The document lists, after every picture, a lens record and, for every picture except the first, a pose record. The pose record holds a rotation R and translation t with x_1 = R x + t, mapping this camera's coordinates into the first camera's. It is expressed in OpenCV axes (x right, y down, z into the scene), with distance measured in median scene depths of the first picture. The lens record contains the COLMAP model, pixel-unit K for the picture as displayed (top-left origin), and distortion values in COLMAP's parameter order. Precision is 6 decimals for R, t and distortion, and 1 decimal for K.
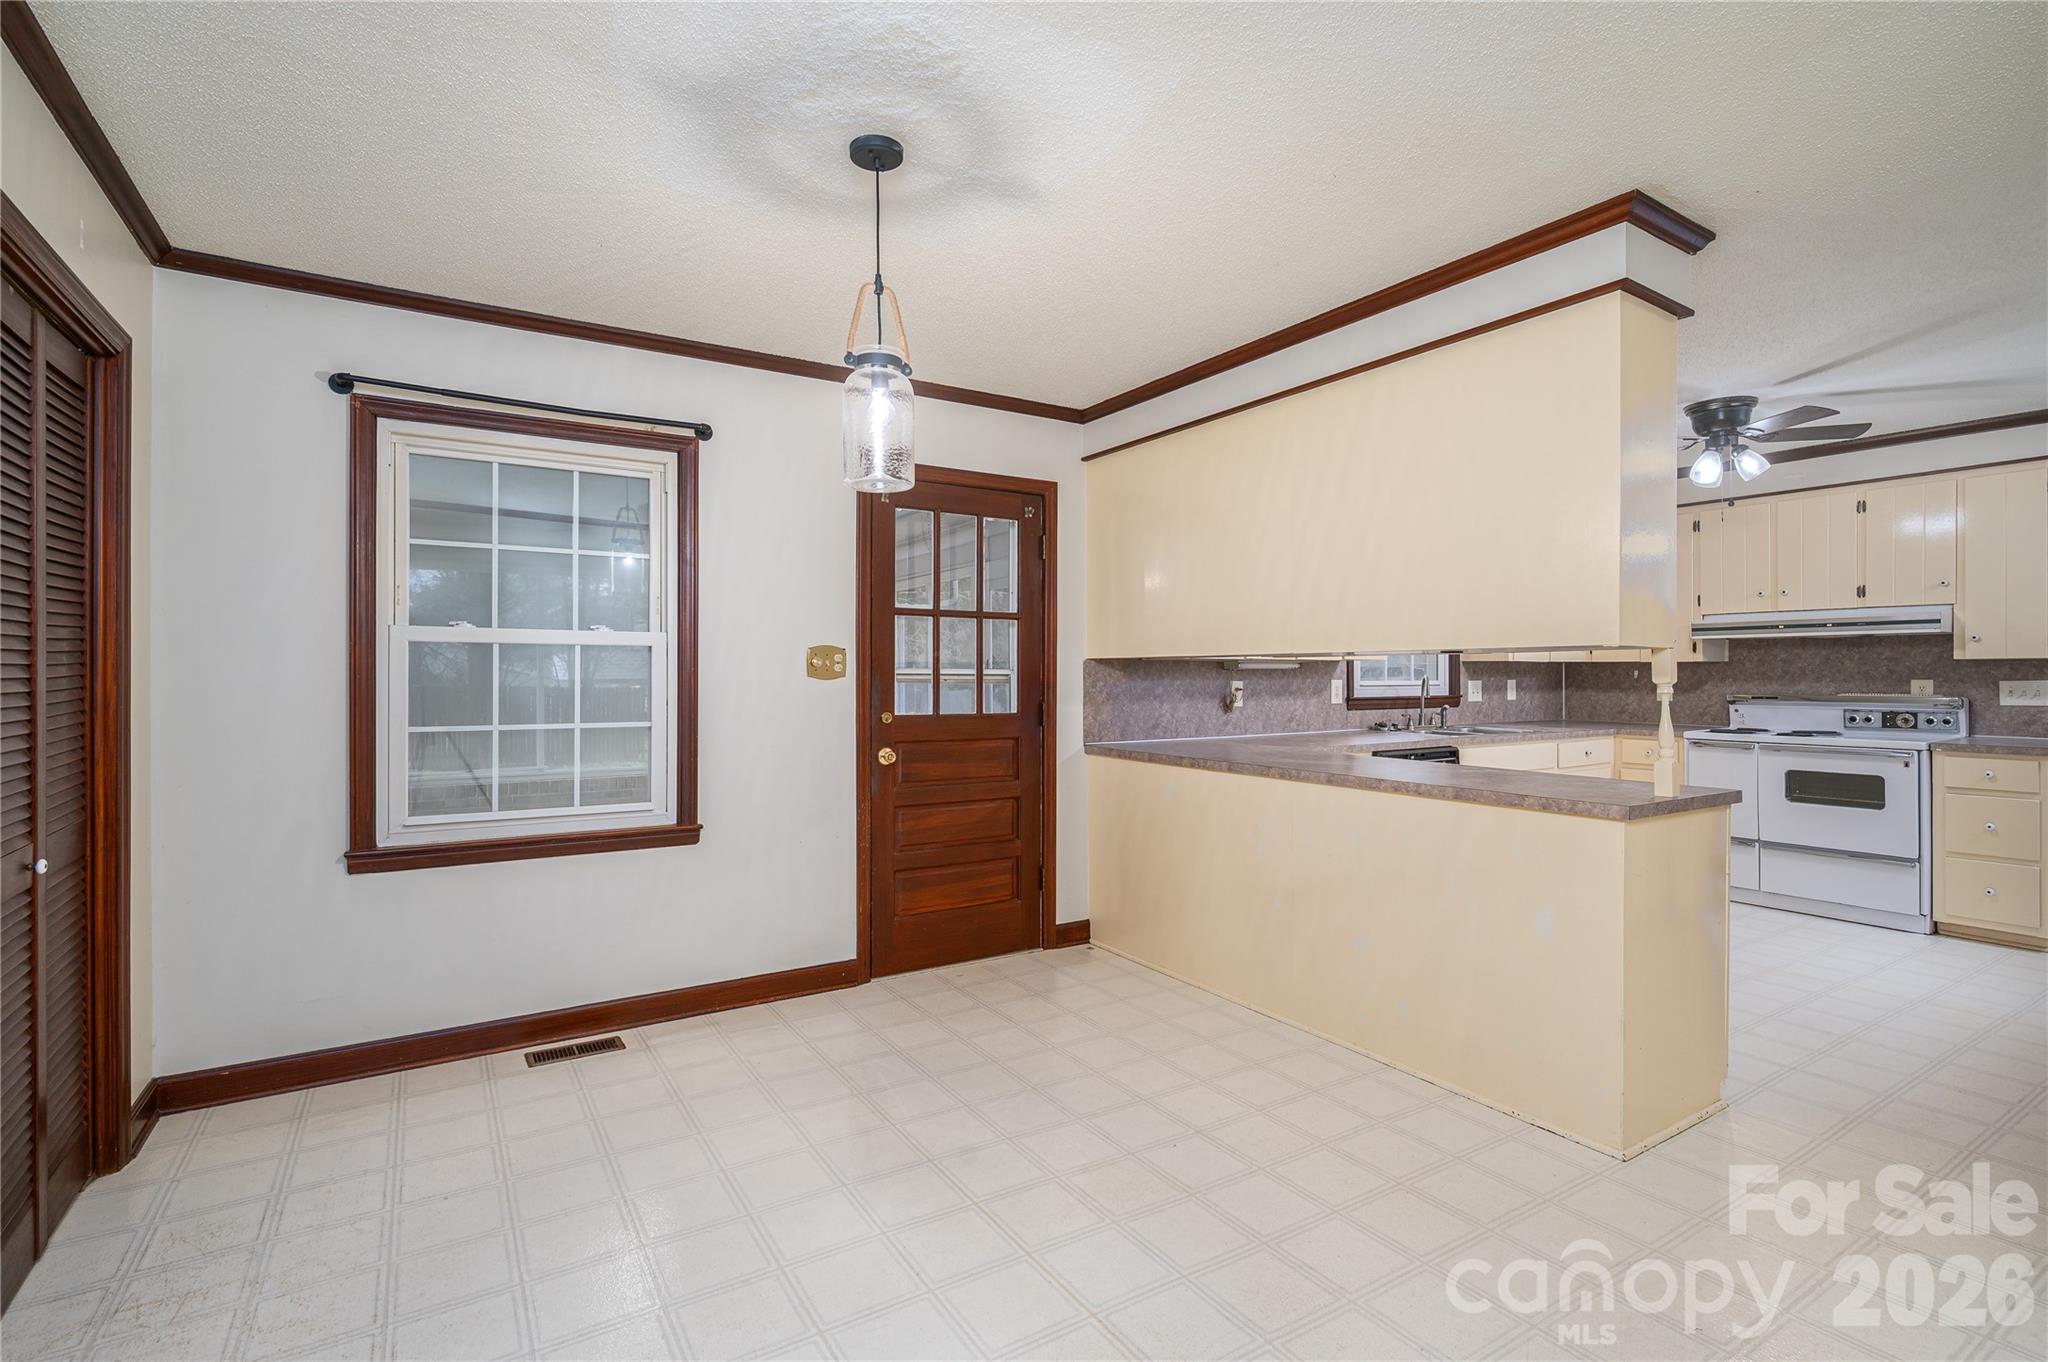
lens RADIAL K [[949.0, 0, 1072.1], [0, 949.0, 671.1], [0, 0, 1]] dist [-0.002421, -0.000484]
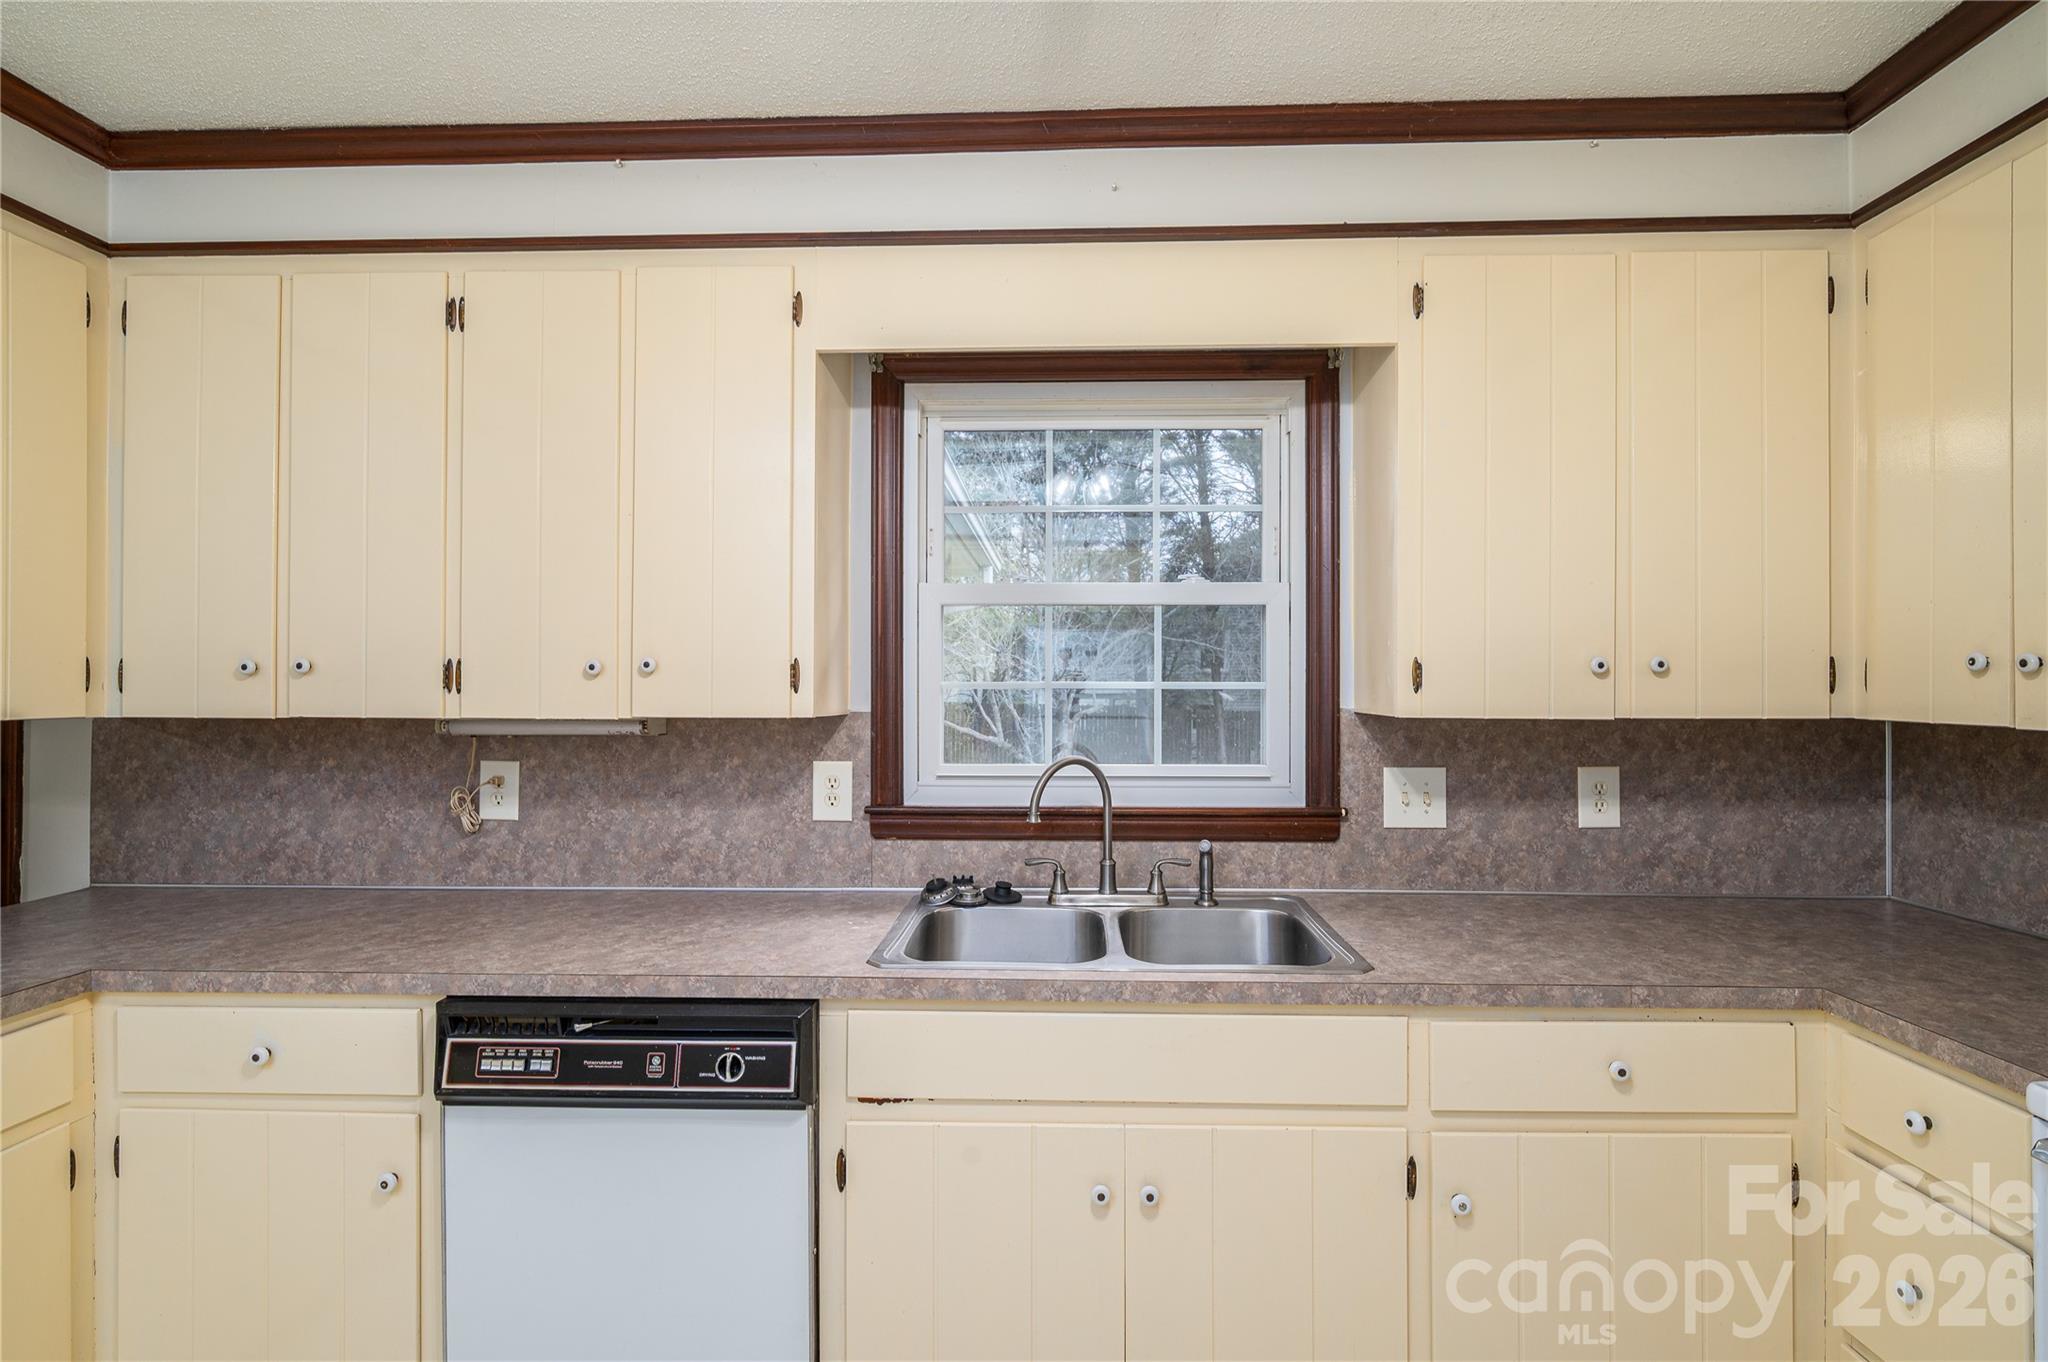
lens RADIAL K [[1085.6, 0, 855.5], [0, 1085.6, 682.2], [0, 0, 1]] dist [-0.001835, -0.000243]
pose [[0.818078, -0.002821, -0.575100, 0.705000], [-0.000193, 0.999987, -0.005179, -0.027796], [0.575107, 0.004348, 0.818066, 0.811568]]
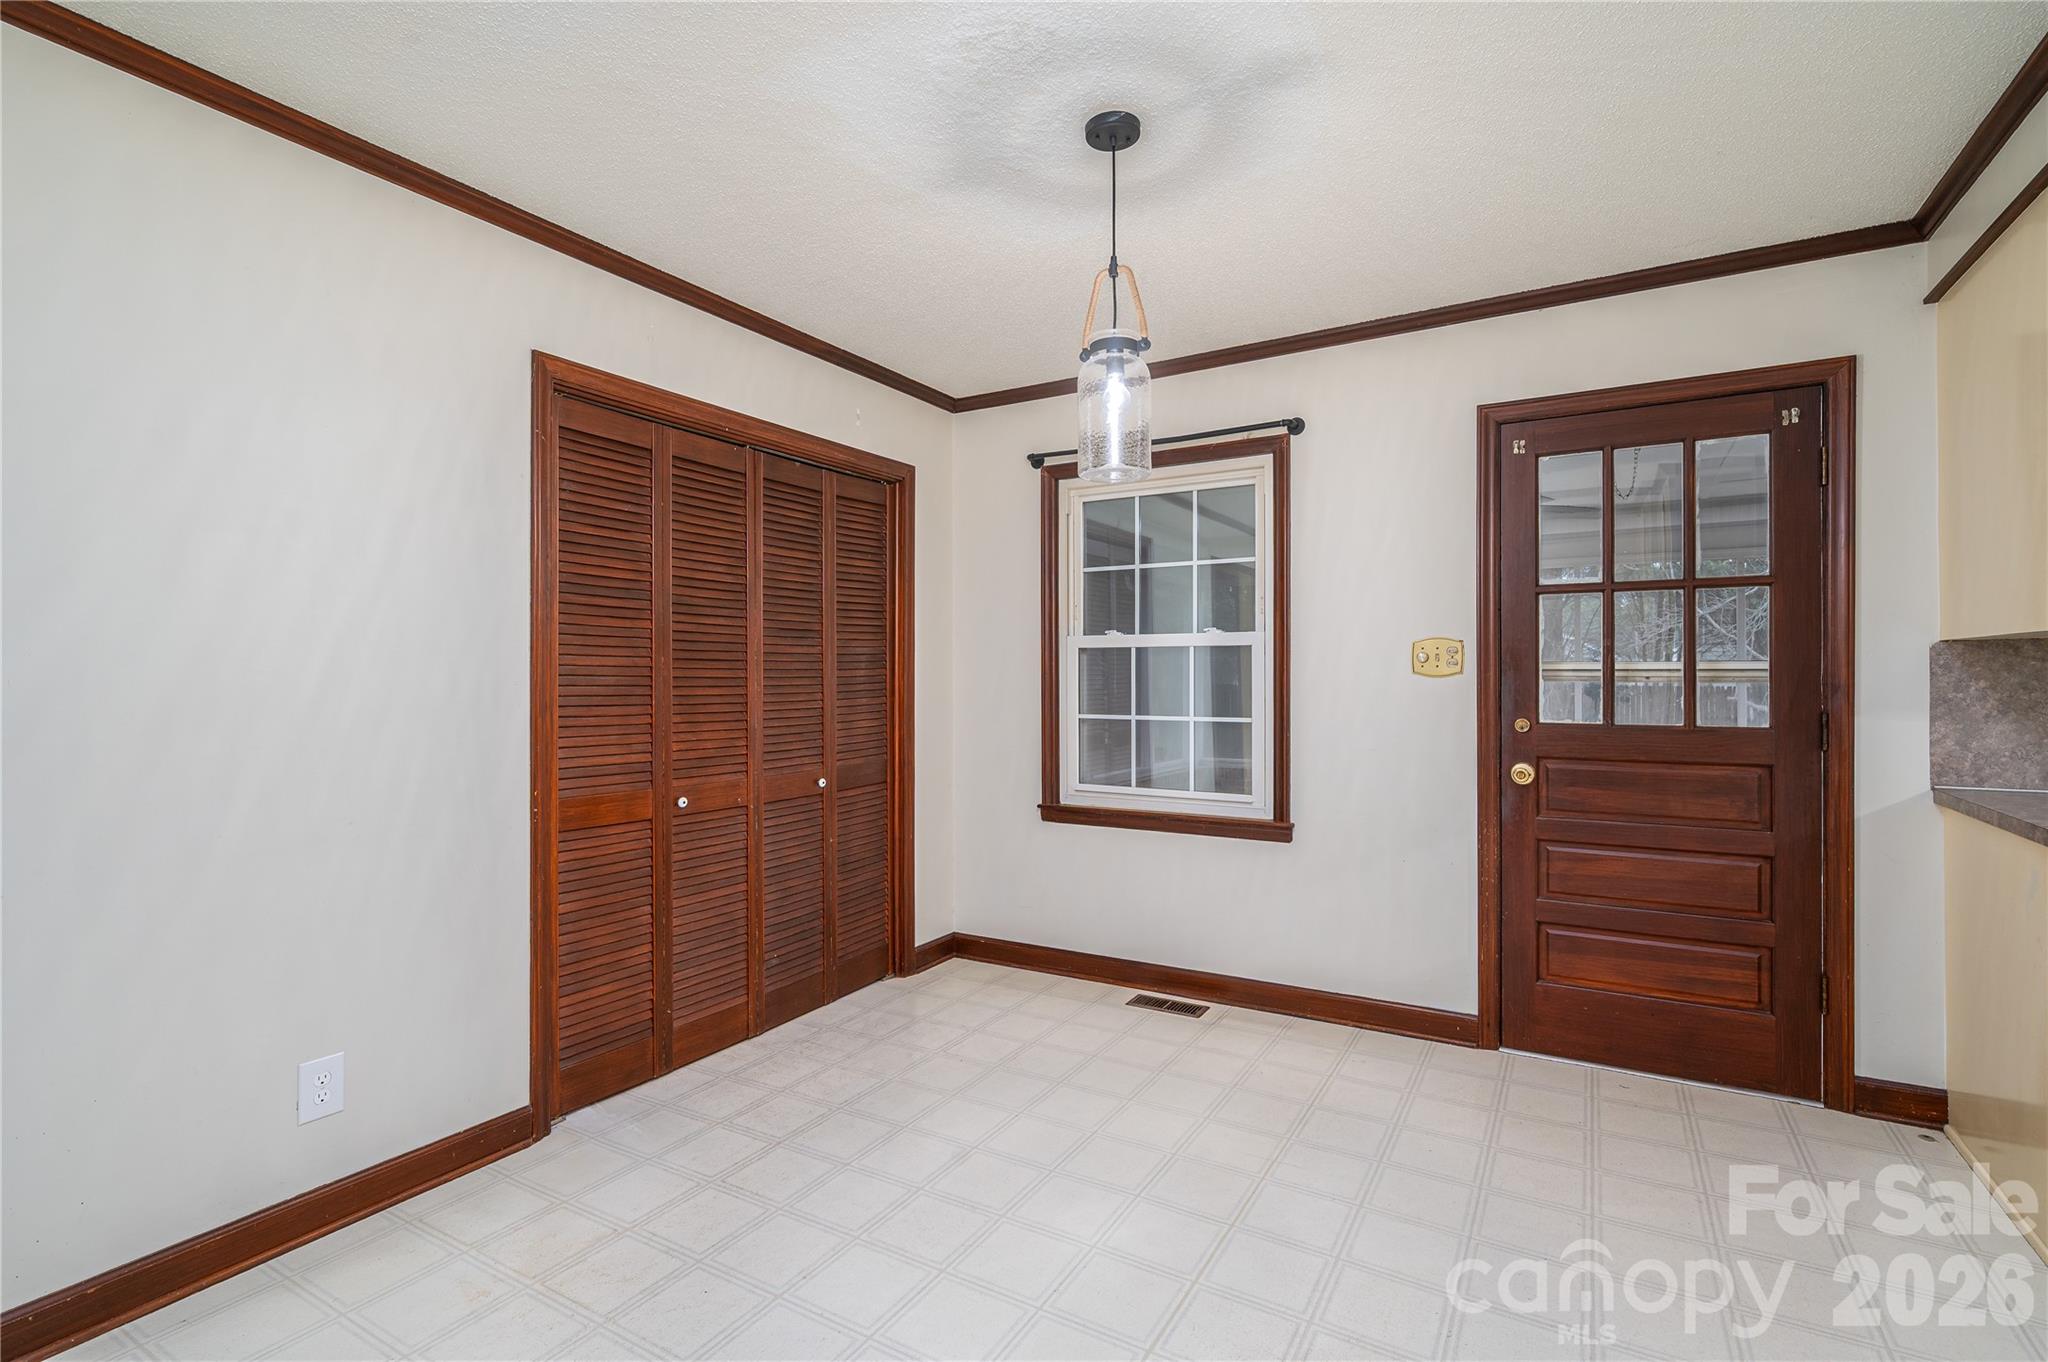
lens RADIAL K [[978.9, 0, 1024.4], [0, 978.9, 673.9], [0, 0, 1]] dist [-0.000315, -0.000252]
pose [[0.432588, -0.004344, -0.901581, 0.332813], [0.007972, 0.999968, -0.000993, 0.003376], [0.901557, -0.006758, 0.432608, 0.249563]]
